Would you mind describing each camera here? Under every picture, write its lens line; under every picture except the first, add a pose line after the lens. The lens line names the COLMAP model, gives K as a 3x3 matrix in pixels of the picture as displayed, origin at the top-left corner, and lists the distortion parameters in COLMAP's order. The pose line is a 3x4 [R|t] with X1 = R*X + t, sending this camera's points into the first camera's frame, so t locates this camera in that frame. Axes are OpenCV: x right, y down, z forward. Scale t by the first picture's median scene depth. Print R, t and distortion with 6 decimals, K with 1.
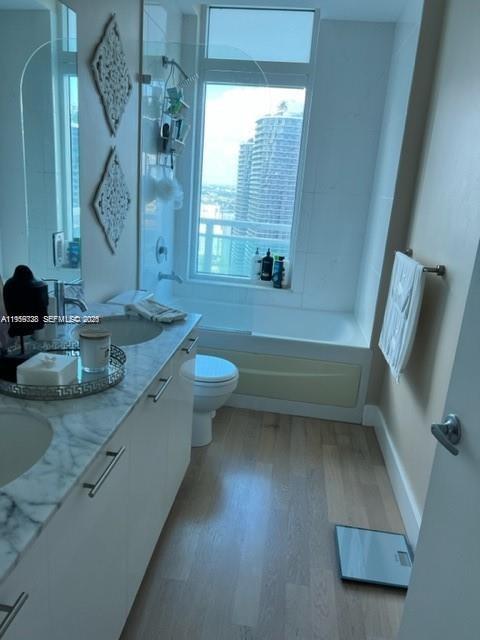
lens RADIAL K [[483.1, 0, 232.2], [0, 483.1, 320.7], [0, 0, 1]] dist [0.018685, -0.003879]
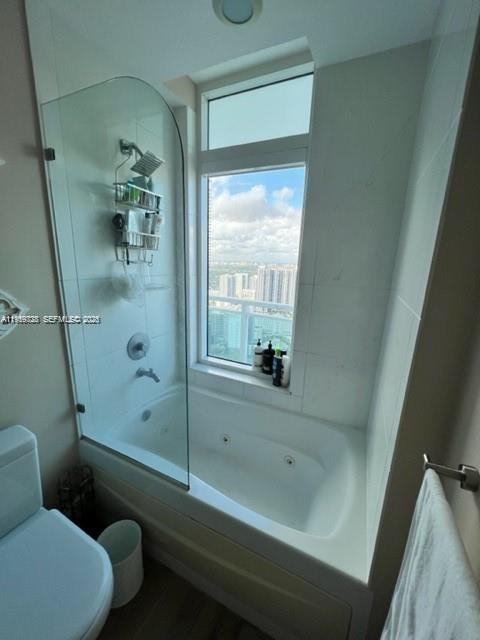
lens RADIAL K [[256.2, 0, 241.3], [0, 256.2, 319.5], [0, 0, 1]] dist [-0.001517, 0.000373]
pose [[0.947929, 0.033347, -0.316731, 0.251509], [-0.053911, 0.996953, -0.056384, -0.225449], [0.313885, 0.070524, 0.946838, 0.718625]]
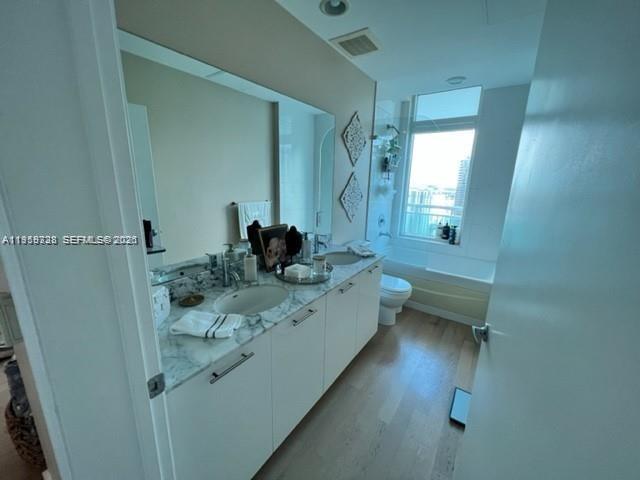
lens RADIAL K [[256.2, 0, 319.3], [0, 256.2, 239.2], [0, 0, 1]] dist [-0.001517, 0.000373]
pose [[0.887825, 0.054263, -0.456970, 0.128033], [-0.086792, 0.994947, -0.050479, 0.001107], [0.451922, 0.084478, 0.888048, -0.023898]]
